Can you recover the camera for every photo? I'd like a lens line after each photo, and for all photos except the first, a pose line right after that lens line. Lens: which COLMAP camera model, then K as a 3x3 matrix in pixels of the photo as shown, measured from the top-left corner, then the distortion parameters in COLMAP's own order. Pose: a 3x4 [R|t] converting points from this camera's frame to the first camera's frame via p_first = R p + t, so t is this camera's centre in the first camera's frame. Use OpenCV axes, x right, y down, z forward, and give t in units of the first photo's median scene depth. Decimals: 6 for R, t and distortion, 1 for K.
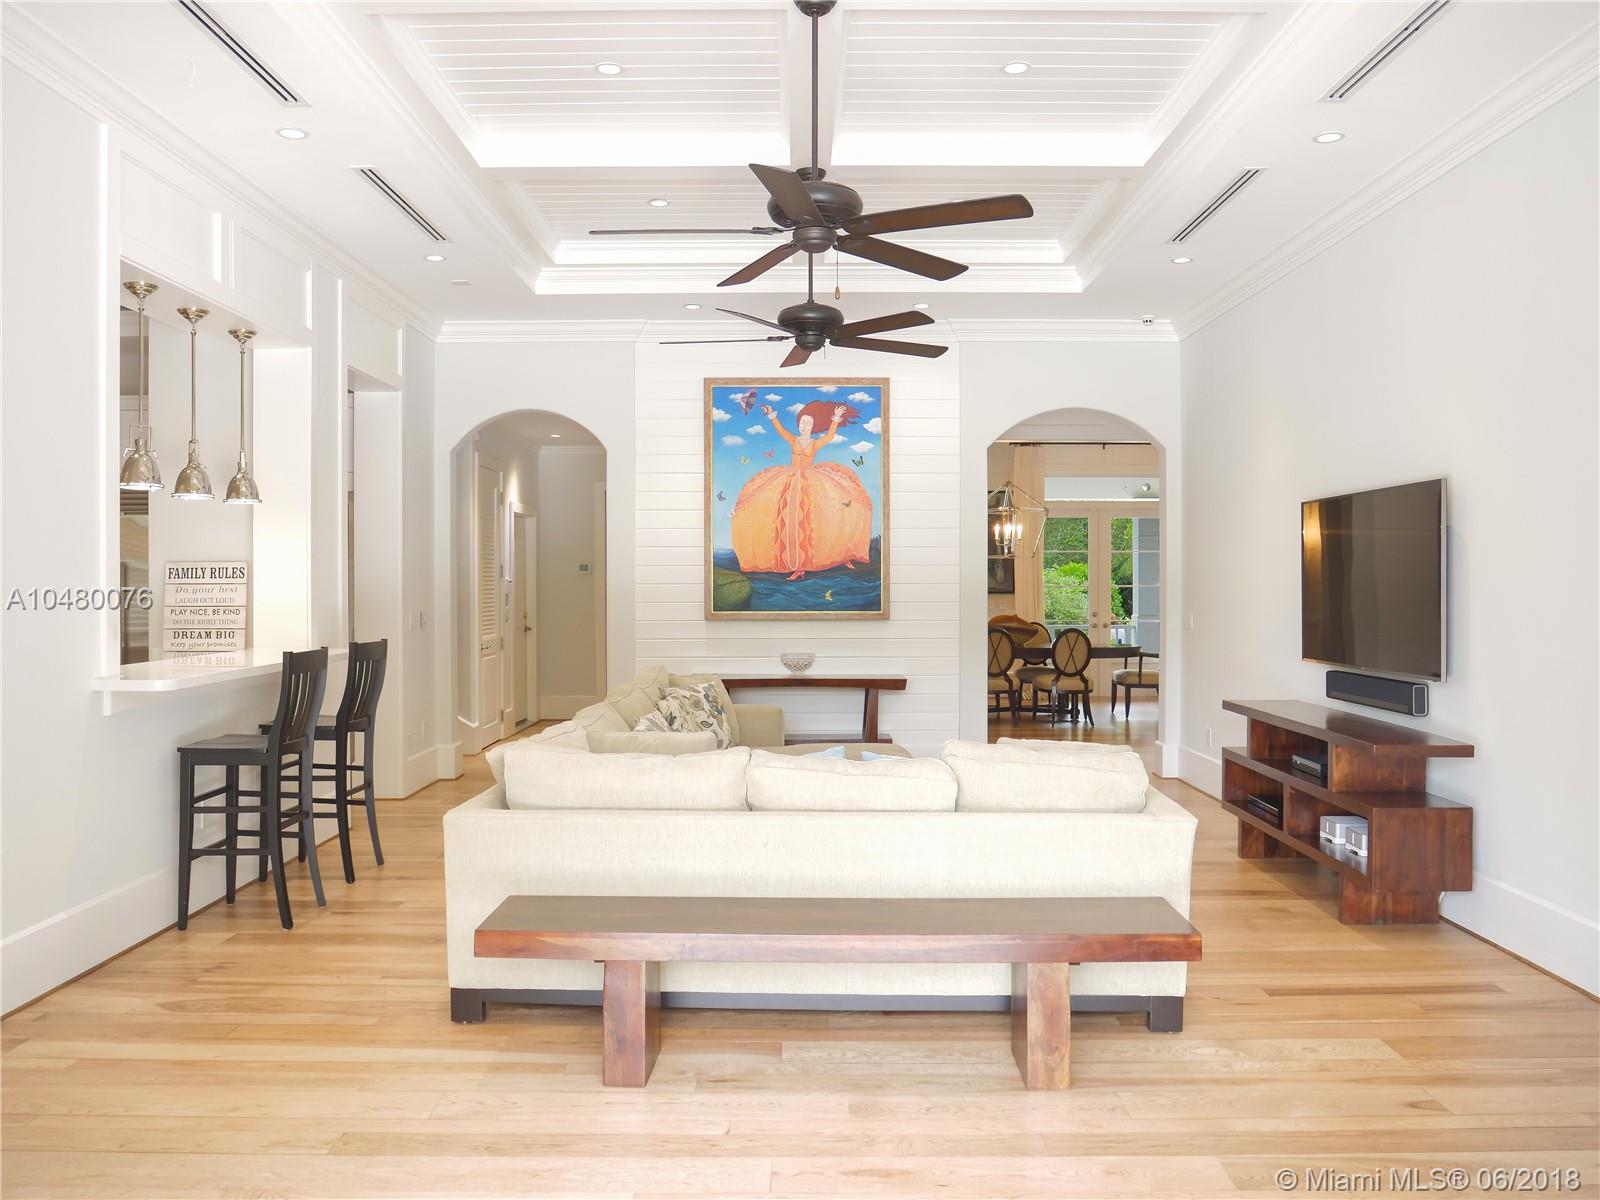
lens RADIAL K [[1164.2, 0, 800.0], [0, 1164.2, 600.0], [0, 0, 1]] dist [-0.043460, 0.004720]
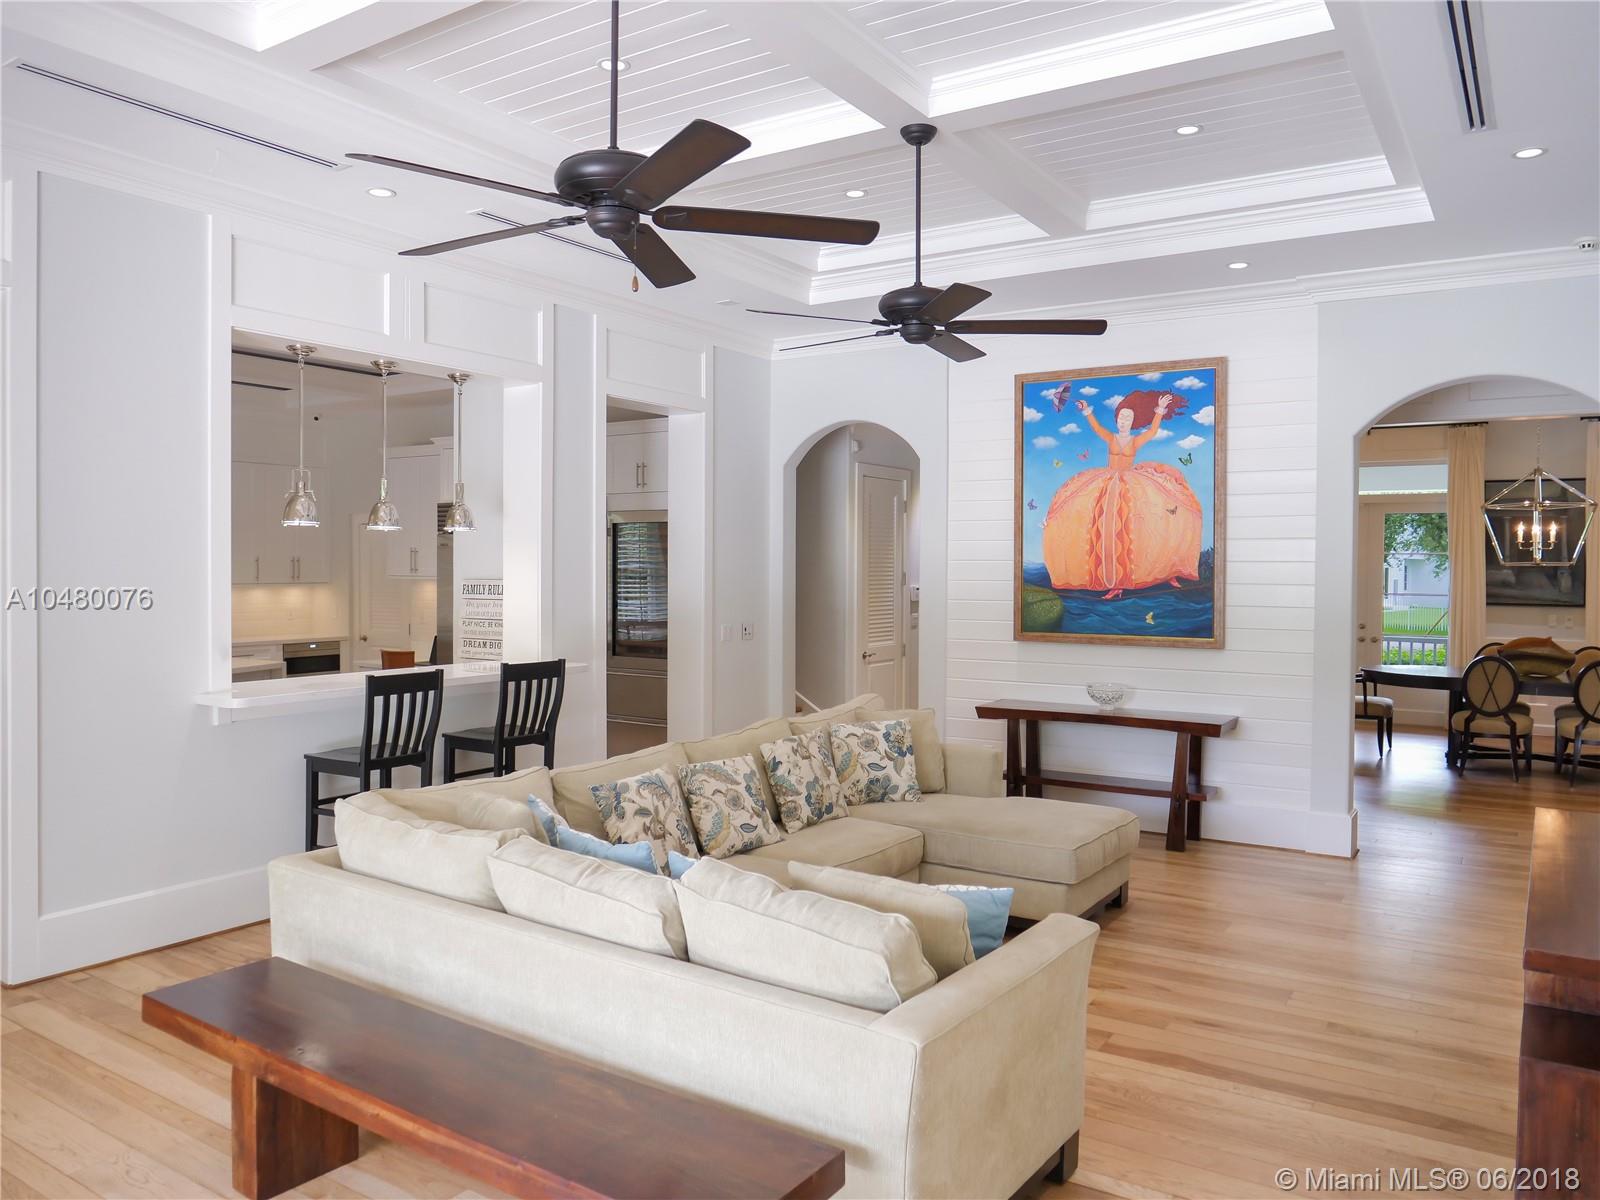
lens RADIAL K [[1108.0, 0, 886.0], [0, 1108.0, 596.4], [0, 0, 1]] dist [-0.033704, -0.002816]
pose [[0.857446, 0.021266, -0.514135, 0.277219], [-0.015929, 0.999764, 0.014787, -0.028869], [0.514328, -0.004489, 0.857582, 0.204921]]
